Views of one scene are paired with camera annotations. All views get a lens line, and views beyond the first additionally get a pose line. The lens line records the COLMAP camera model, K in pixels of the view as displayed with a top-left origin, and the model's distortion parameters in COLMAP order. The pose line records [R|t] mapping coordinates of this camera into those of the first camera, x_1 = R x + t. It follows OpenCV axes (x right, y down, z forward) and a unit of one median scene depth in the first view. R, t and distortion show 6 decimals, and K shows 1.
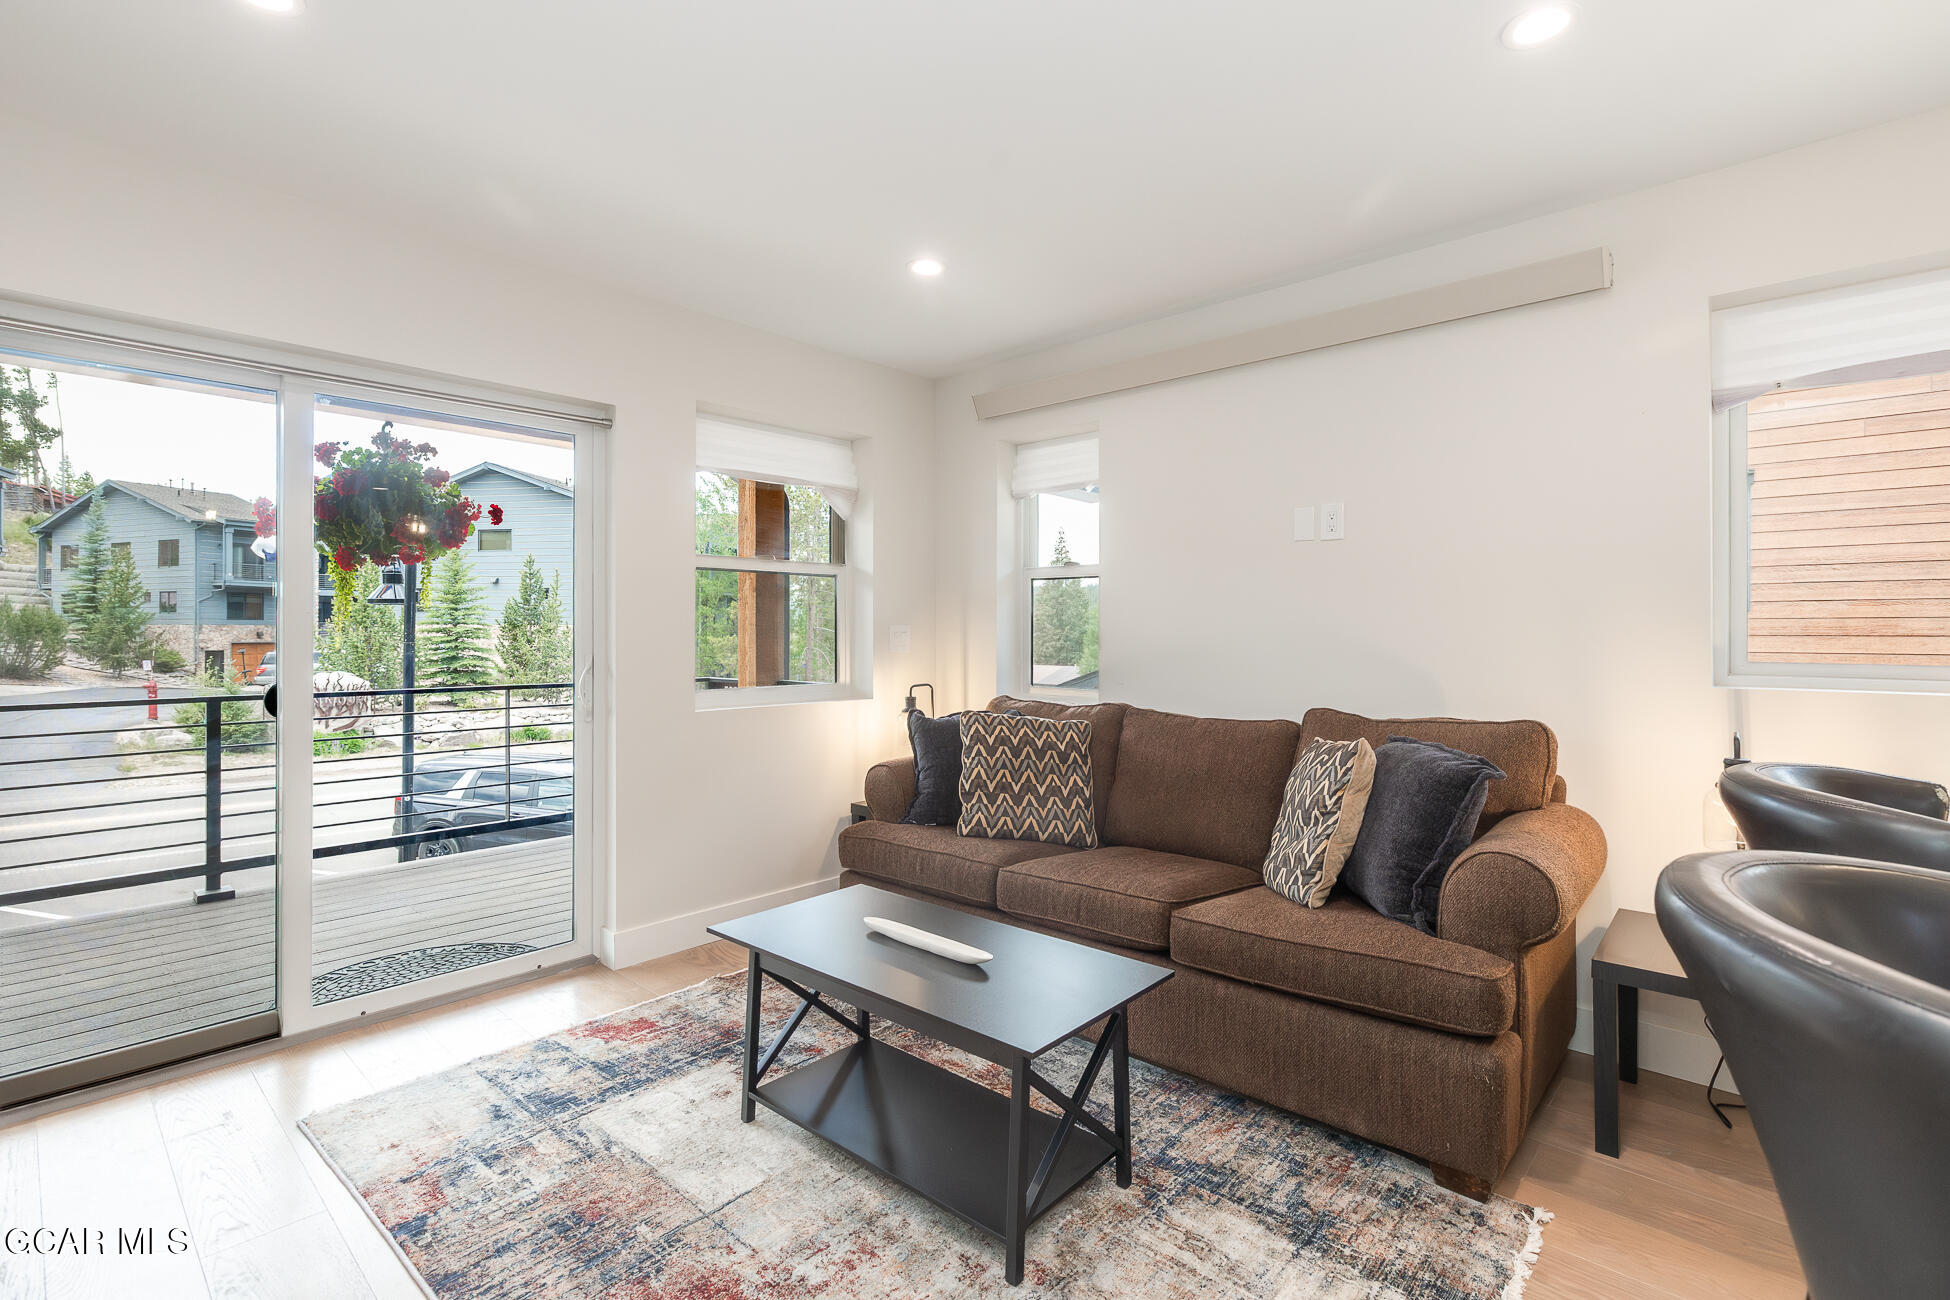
lens RADIAL K [[909.8, 0, 984.6], [0, 909.8, 625.0], [0, 0, 1]] dist [-0.001784, 0.001140]
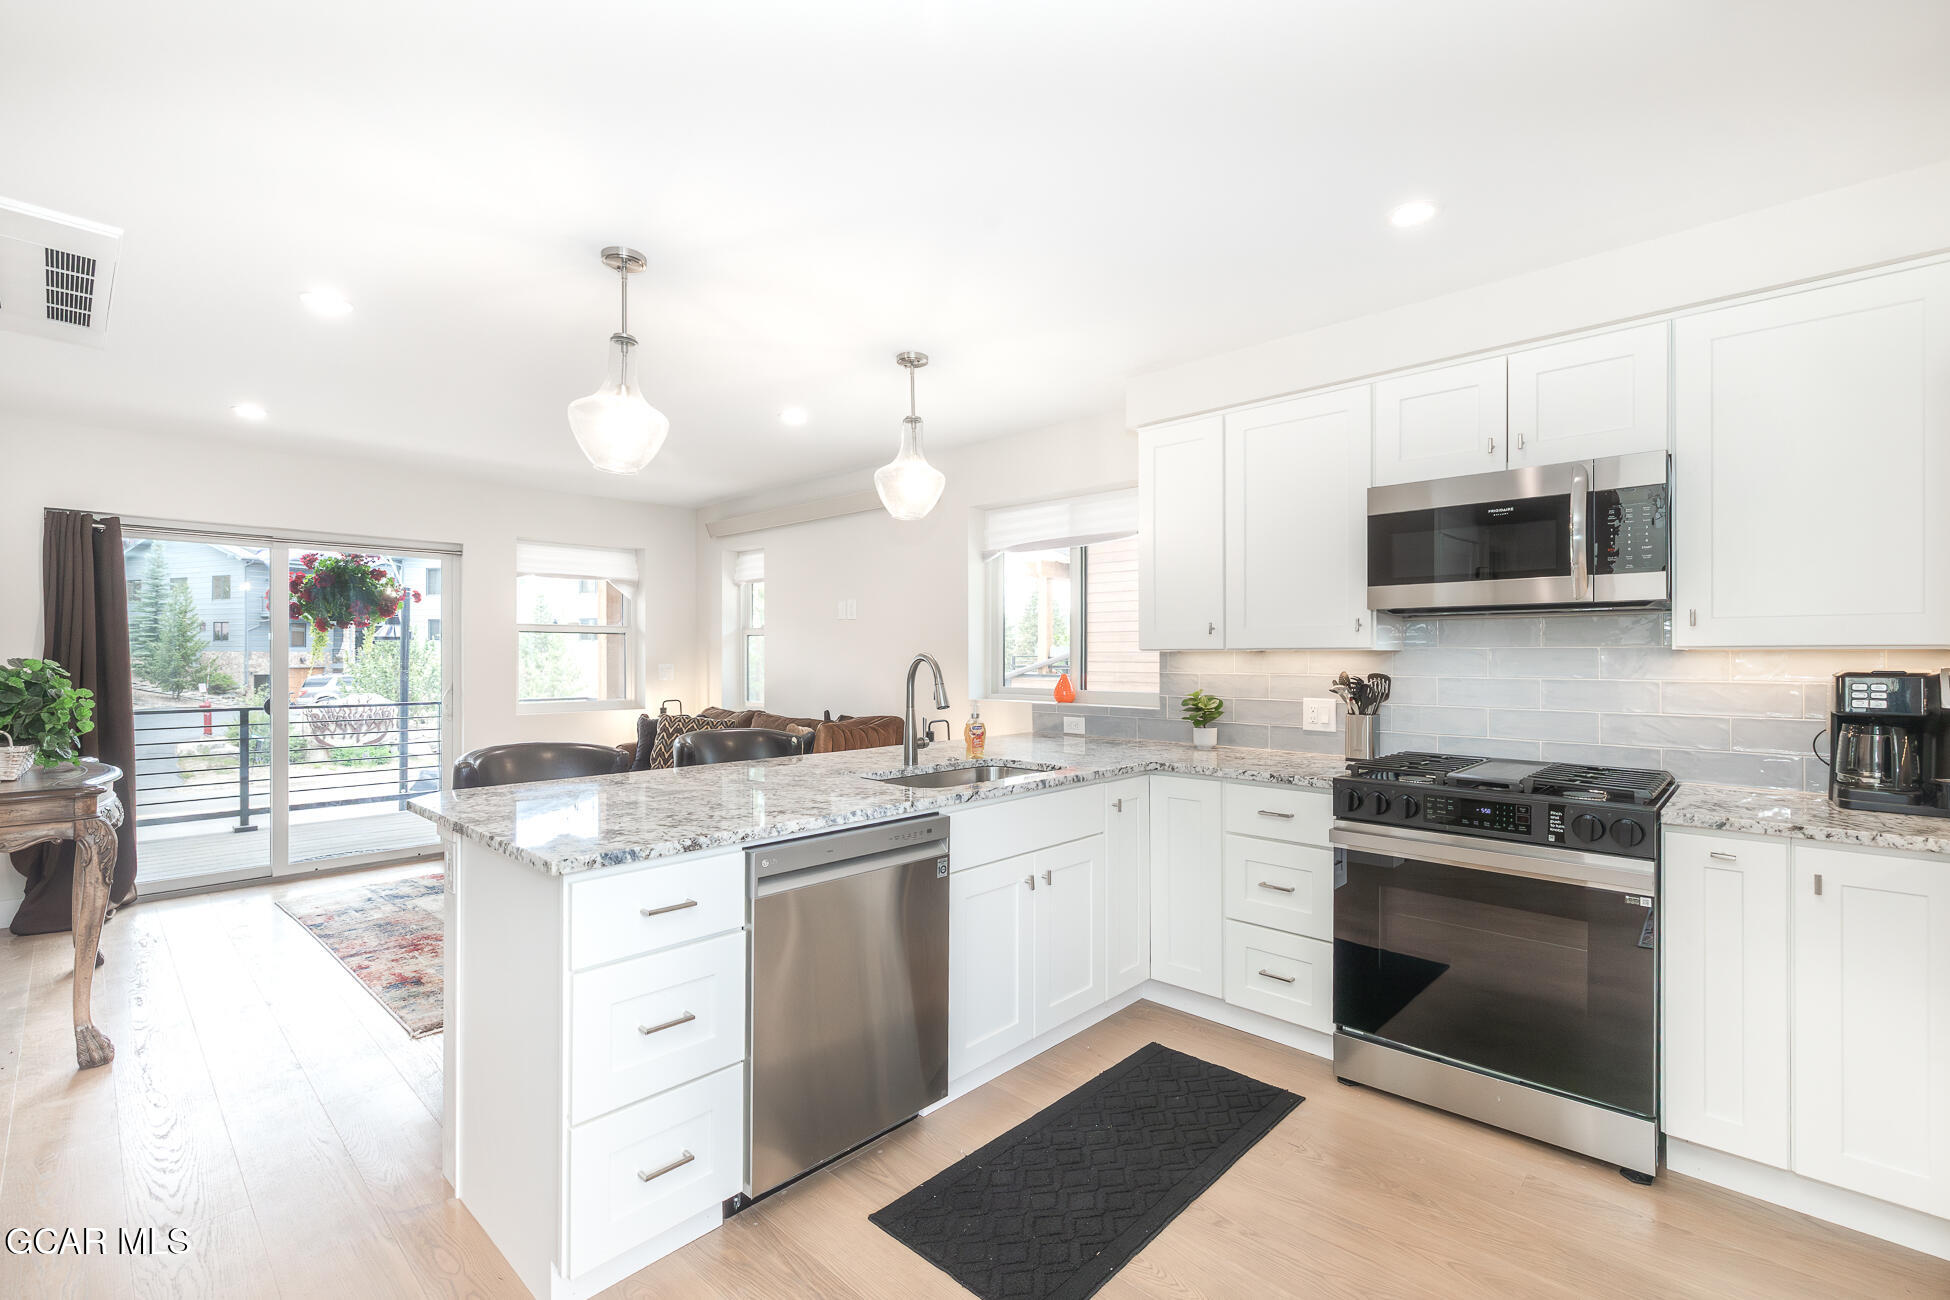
lens RADIAL K [[852.9, 0, 984.0], [0, 852.9, 654.7], [0, 0, 1]] dist [0.002141, 0.000660]
pose [[0.999993, -0.000294, -0.003732, 0.488059], [0.000317, 0.999981, 0.006176, -0.025370], [0.003730, -0.006177, 0.999974, -0.530932]]
